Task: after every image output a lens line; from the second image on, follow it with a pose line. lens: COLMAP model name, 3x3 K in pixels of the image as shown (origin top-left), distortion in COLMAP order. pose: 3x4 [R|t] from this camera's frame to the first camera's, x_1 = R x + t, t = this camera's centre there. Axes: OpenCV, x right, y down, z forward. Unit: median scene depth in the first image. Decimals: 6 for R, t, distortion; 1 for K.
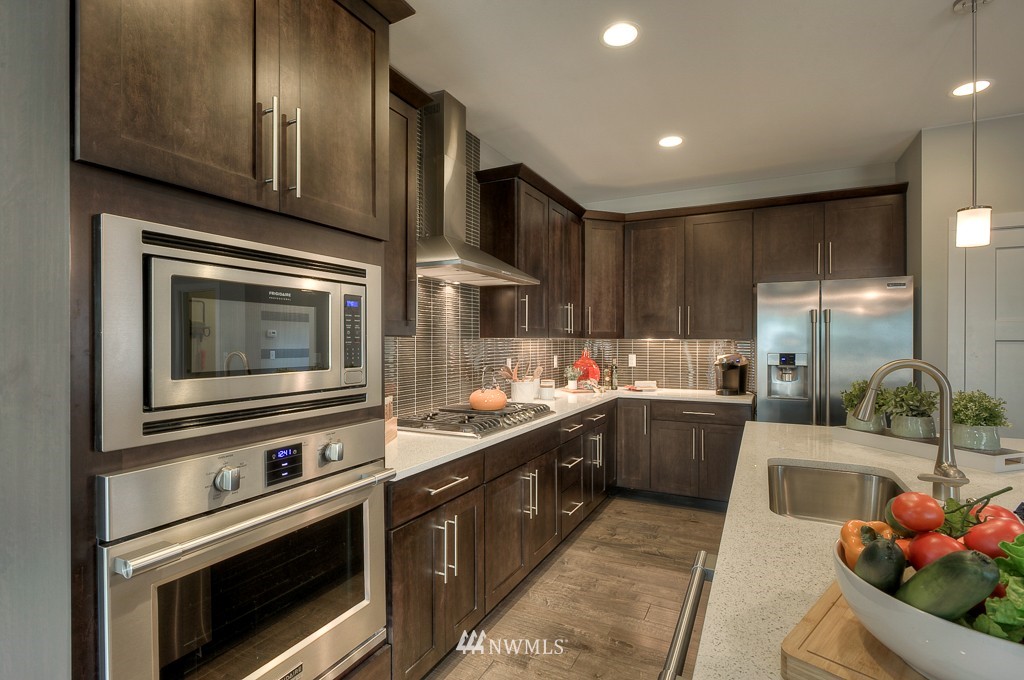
lens RADIAL K [[490.2, 0, 513.3], [0, 490.2, 345.5], [0, 0, 1]] dist [-0.001742, 0.002726]
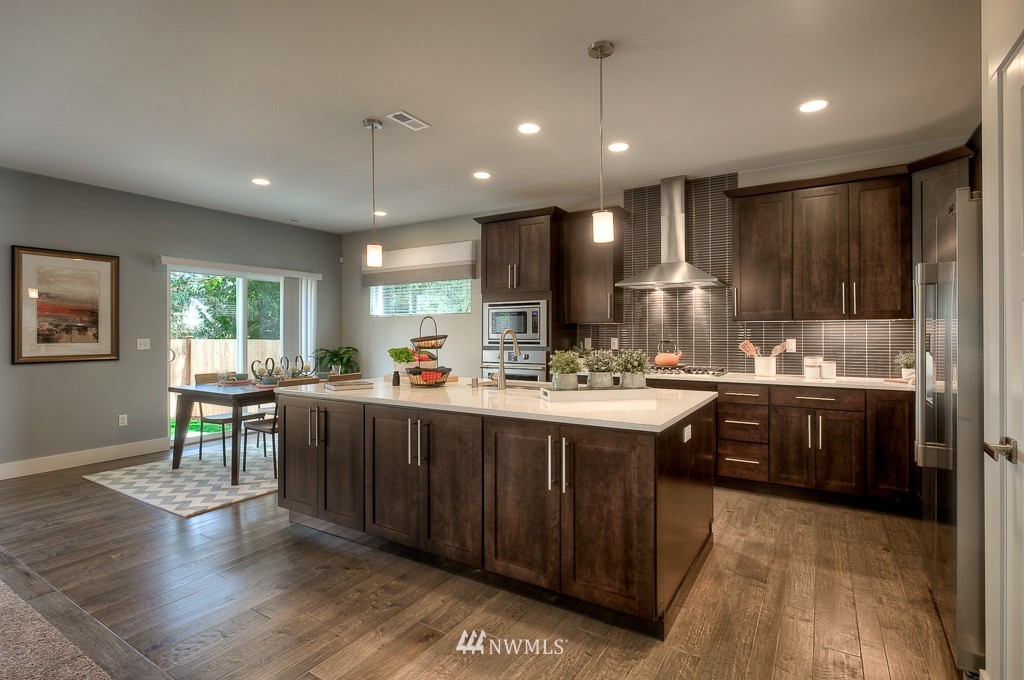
lens RADIAL K [[490.2, 0, 507.3], [0, 490.2, 343.3], [0, 0, 1]] dist [-0.001742, 0.002726]
pose [[-0.090075, 0.028772, -0.995519, 2.881606], [-0.005777, 0.999551, 0.029411, 0.015879], [0.995918, 0.008401, -0.089868, 1.096276]]
